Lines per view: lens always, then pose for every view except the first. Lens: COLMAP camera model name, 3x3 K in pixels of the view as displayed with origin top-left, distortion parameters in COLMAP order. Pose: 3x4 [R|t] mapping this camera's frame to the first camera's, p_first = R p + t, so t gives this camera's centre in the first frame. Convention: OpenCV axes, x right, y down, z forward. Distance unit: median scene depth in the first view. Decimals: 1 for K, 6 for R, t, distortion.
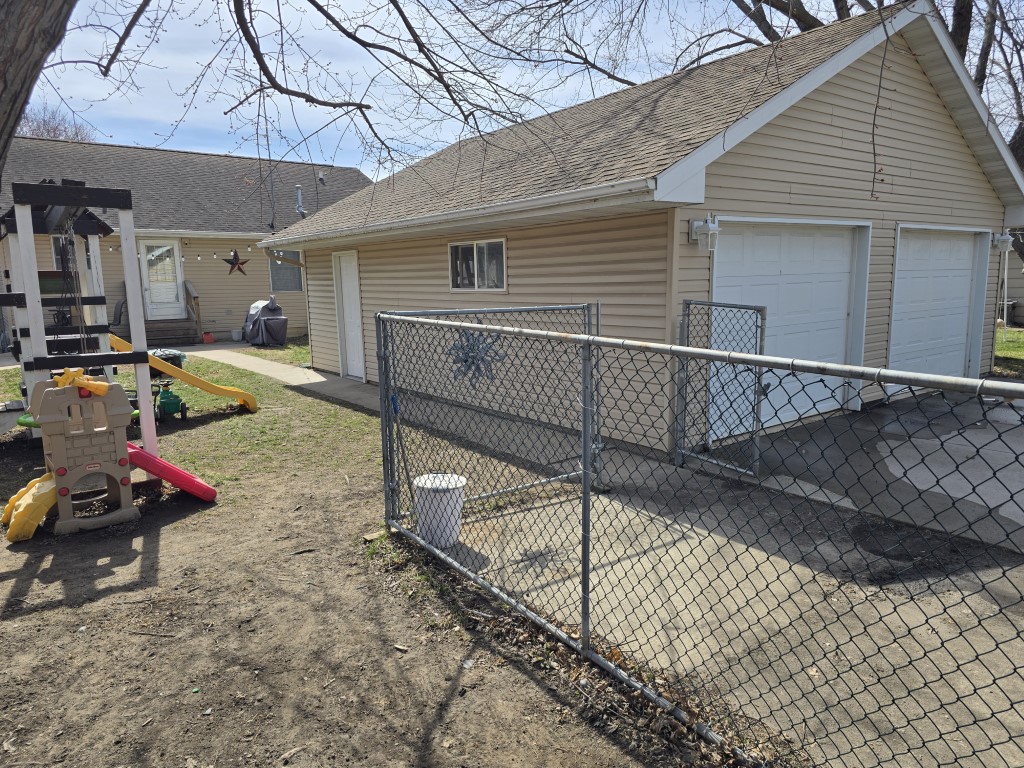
lens RADIAL K [[690.7, 0, 515.4], [0, 690.7, 382.7], [0, 0, 1]] dist [0.053264, -0.038764]
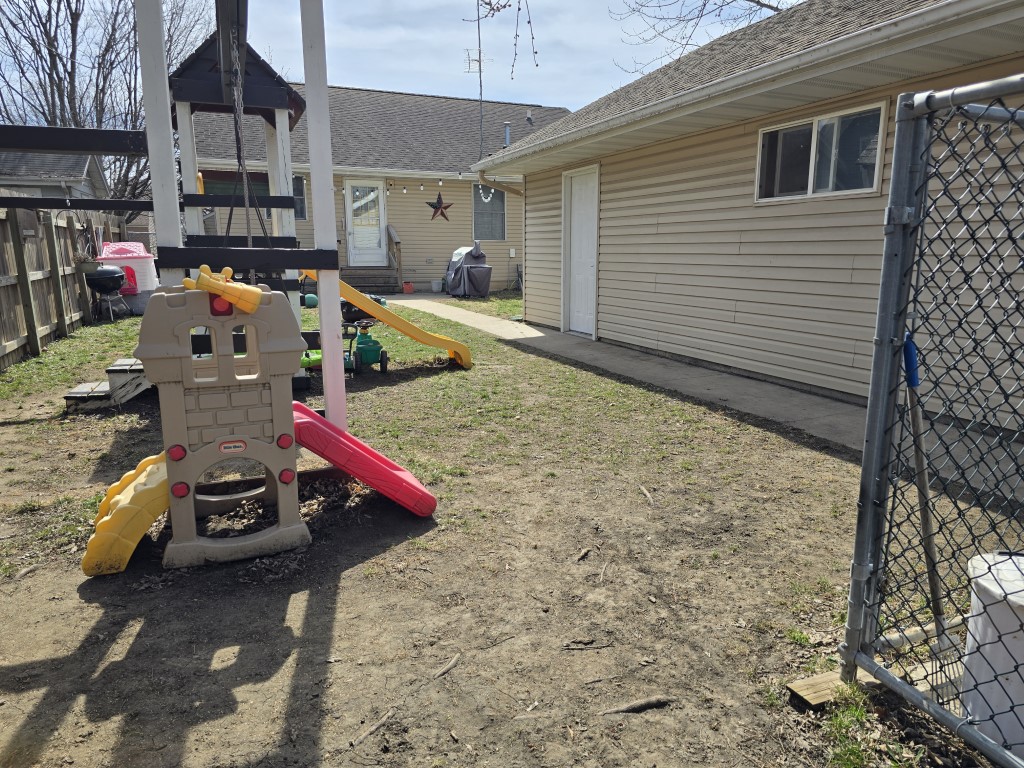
lens RADIAL K [[690.7, 0, 516.6], [0, 690.7, 384.7], [0, 0, 1]] dist [0.053264, -0.038764]
pose [[0.967668, 0.063651, -0.244065, -0.214806], [-0.052422, 0.997258, 0.052238, 0.027371], [0.246720, -0.037755, 0.968351, 0.436948]]
